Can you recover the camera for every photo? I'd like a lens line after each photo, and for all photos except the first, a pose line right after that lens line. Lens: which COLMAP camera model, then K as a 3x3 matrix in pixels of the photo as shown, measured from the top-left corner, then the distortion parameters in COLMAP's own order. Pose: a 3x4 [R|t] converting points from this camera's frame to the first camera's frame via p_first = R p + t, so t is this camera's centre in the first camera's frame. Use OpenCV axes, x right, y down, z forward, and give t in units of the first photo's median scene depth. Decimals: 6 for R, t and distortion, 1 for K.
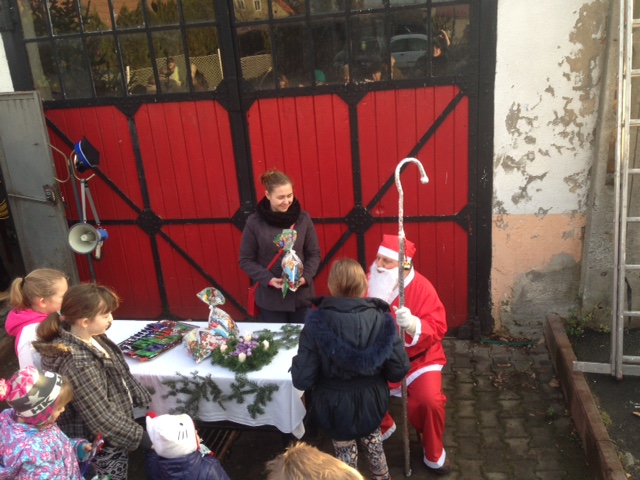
lens RADIAL K [[591.8, 0, 320.0], [0, 591.8, 240.0], [0, 0, 1]] dist [0.056703, -0.221788]
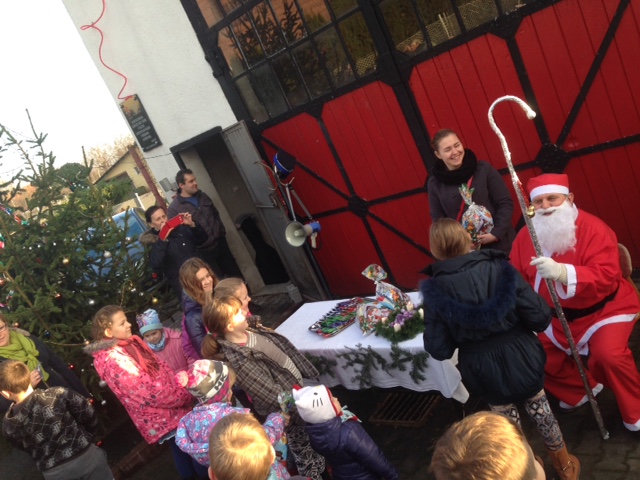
lens RADIAL K [[591.8, 0, 320.0], [0, 591.8, 240.0], [0, 0, 1]] dist [0.056703, -0.221788]
pose [[0.815454, -0.163829, -0.555153, 0.349309], [0.203901, 0.978934, 0.010618, 0.006894], [0.541719, -0.121855, 0.831680, 0.070317]]
